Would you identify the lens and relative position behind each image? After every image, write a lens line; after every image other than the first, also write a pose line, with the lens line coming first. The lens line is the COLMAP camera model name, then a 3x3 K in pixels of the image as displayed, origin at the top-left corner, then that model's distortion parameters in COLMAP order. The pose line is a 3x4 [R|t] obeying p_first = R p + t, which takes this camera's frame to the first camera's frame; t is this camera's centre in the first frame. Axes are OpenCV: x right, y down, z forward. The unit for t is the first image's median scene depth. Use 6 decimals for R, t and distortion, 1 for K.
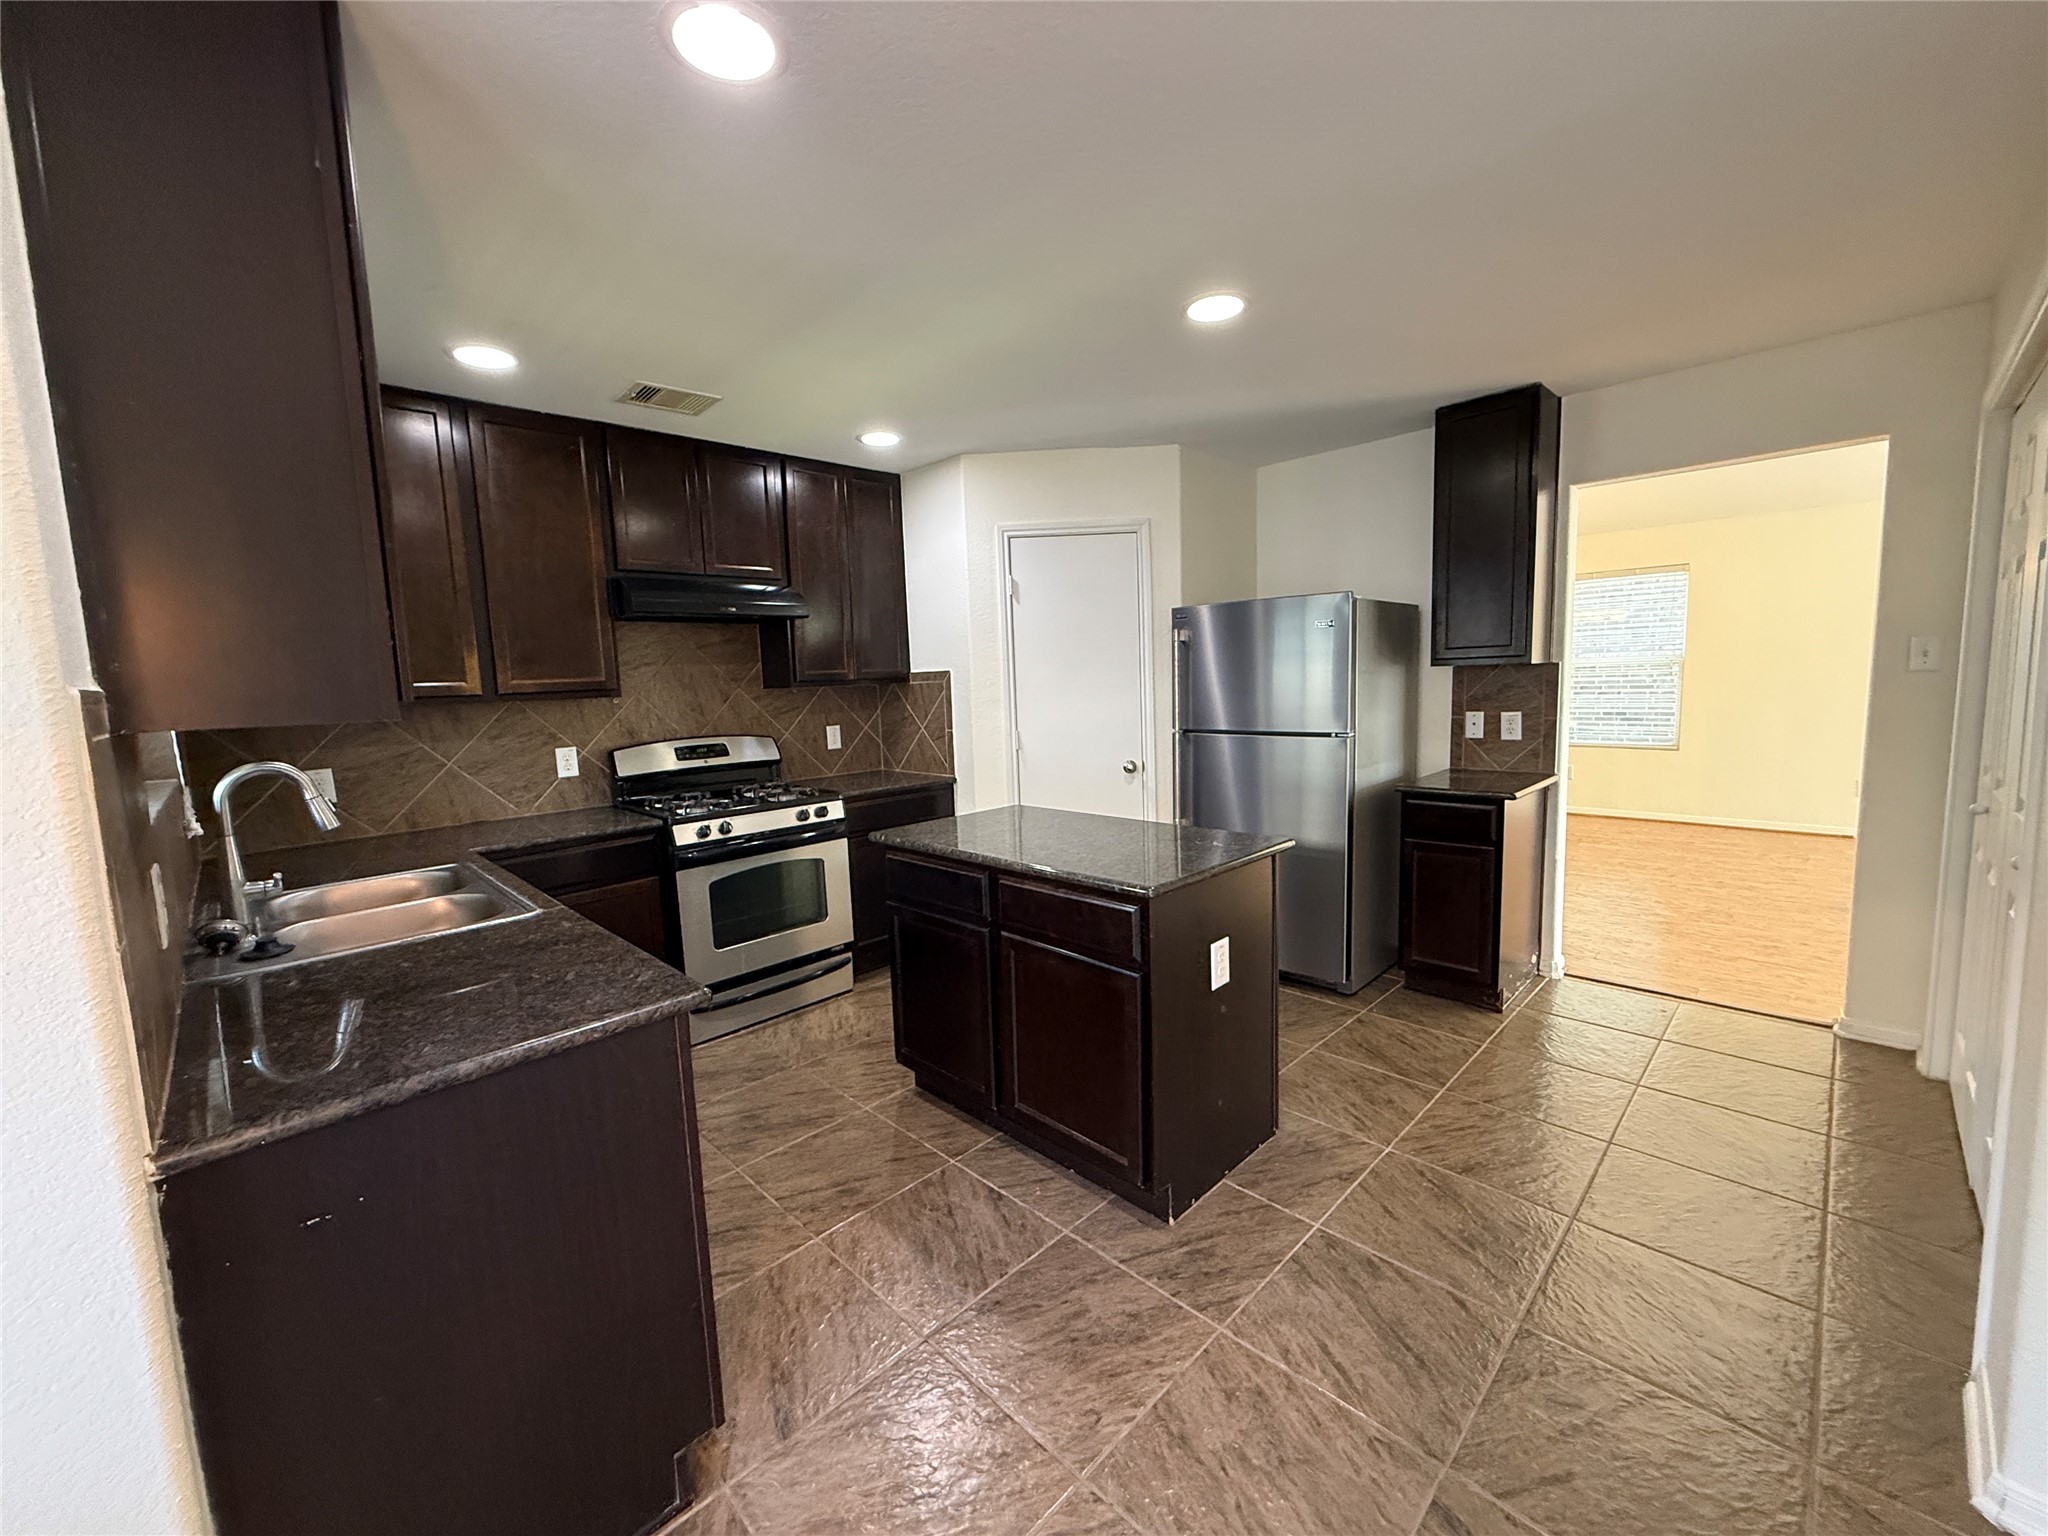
lens RADIAL K [[812.1, 0, 1017.2], [0, 812.1, 762.6], [0, 0, 1]] dist [0.002385, -0.000697]
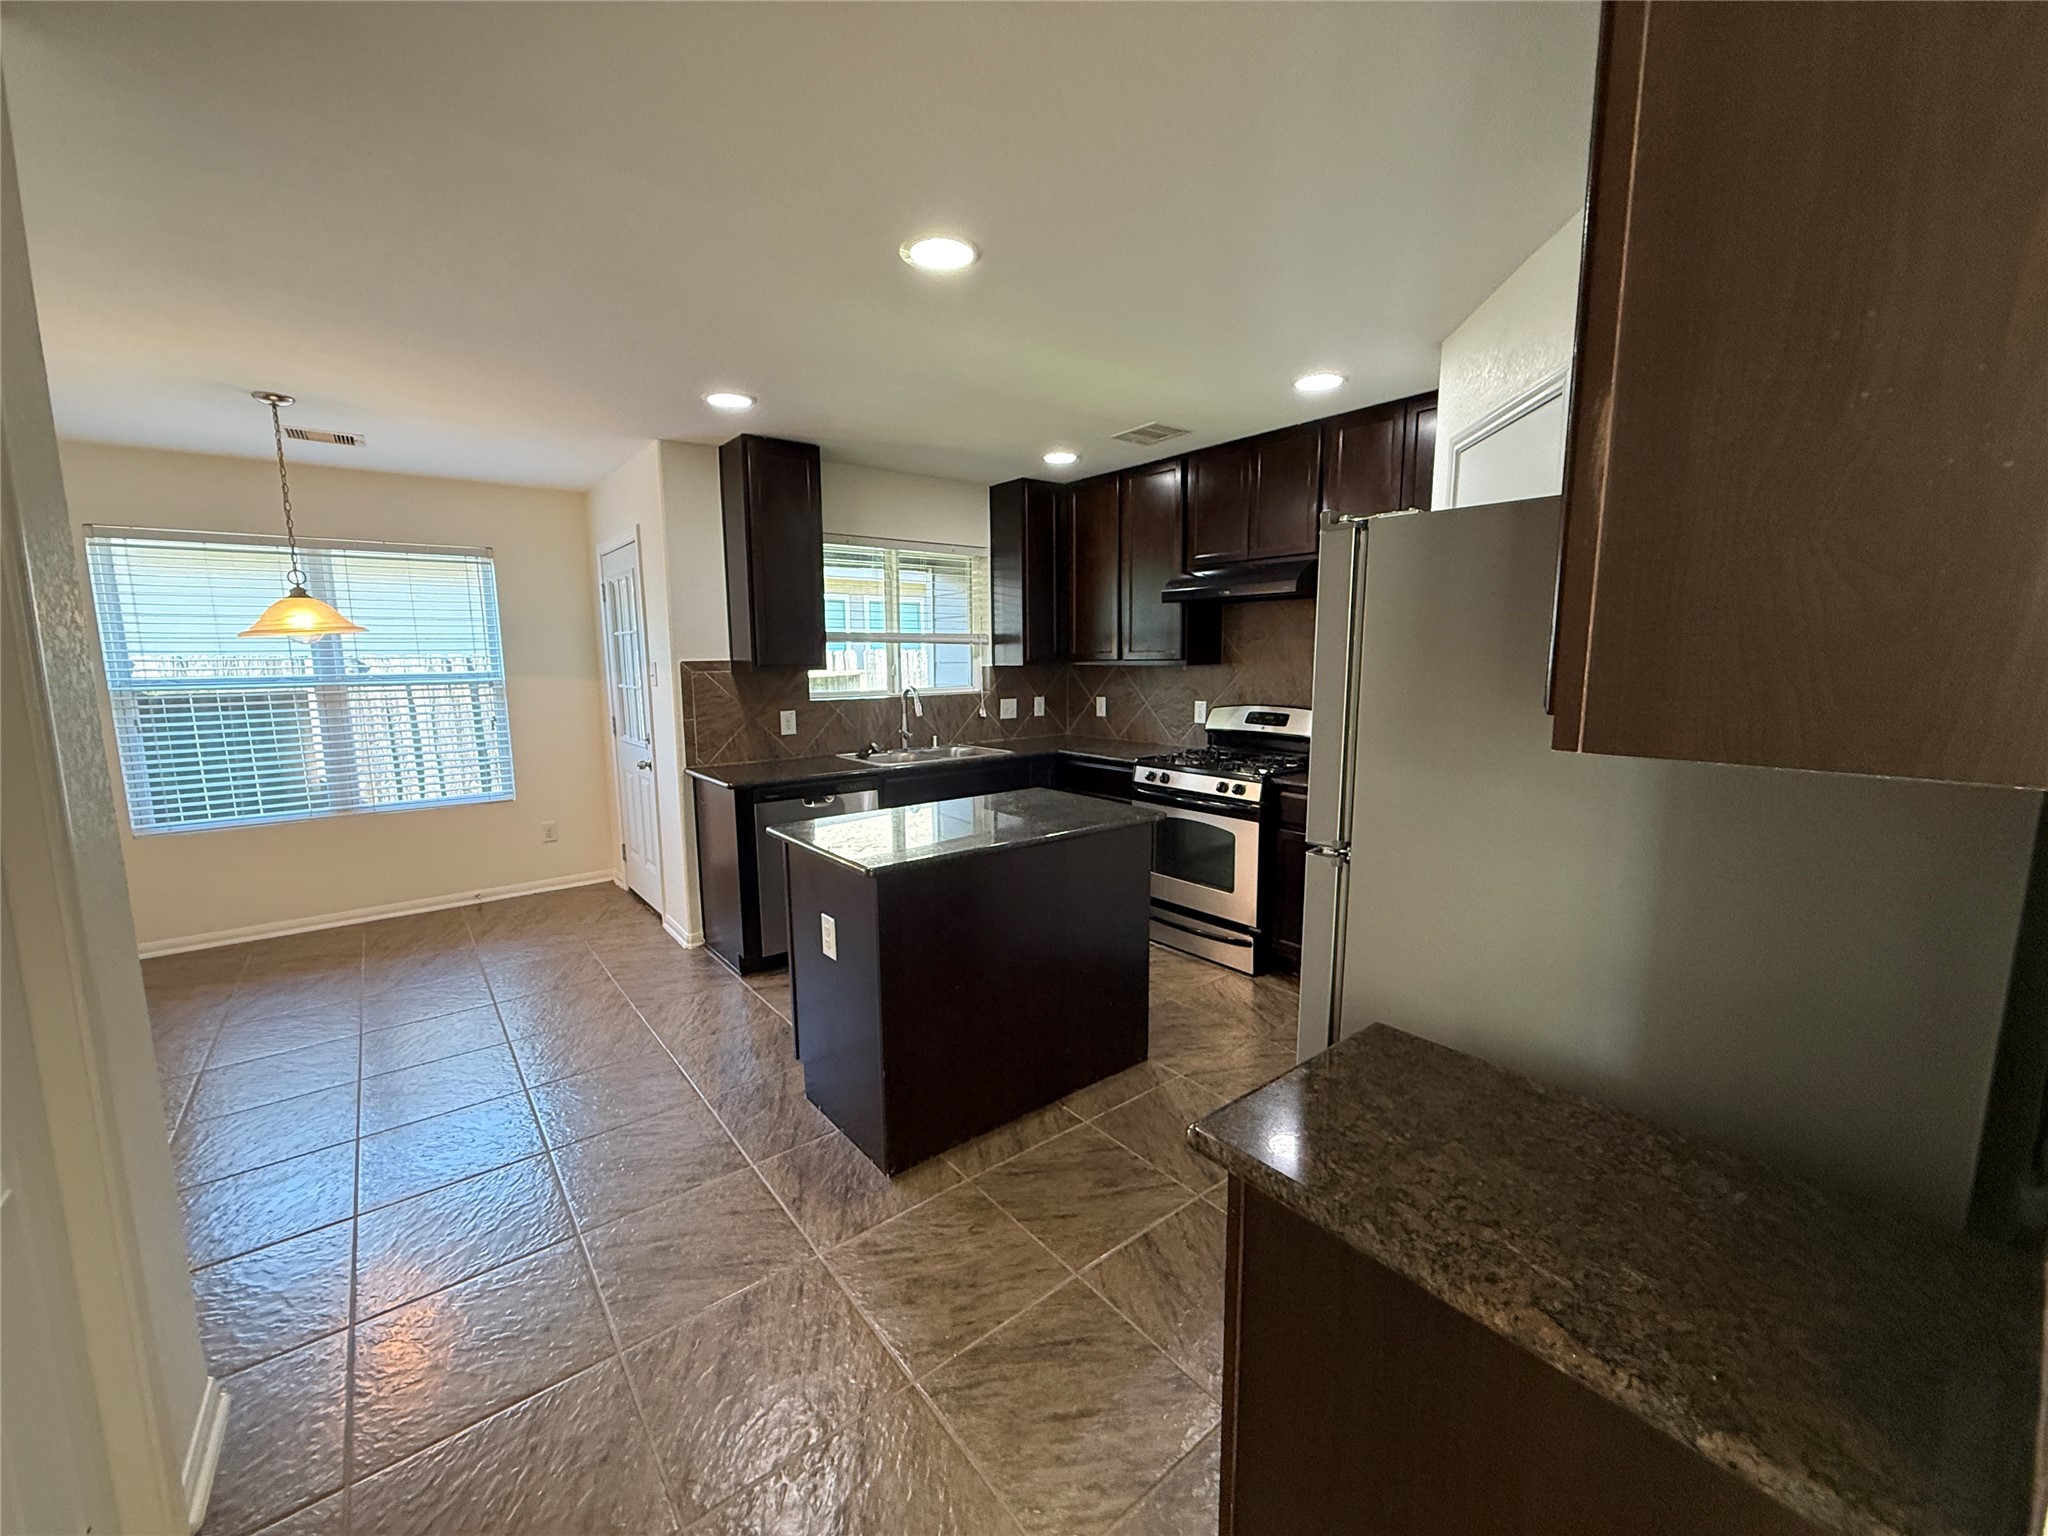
lens RADIAL K [[812.1, 0, 1023.1], [0, 812.1, 765.0], [0, 0, 1]] dist [0.002385, -0.000697]
pose [[-0.101726, 0.175696, -0.979175, 0.805974], [-0.095479, 0.978012, 0.185406, -0.136390], [0.990220, 0.112351, -0.082714, 0.840788]]
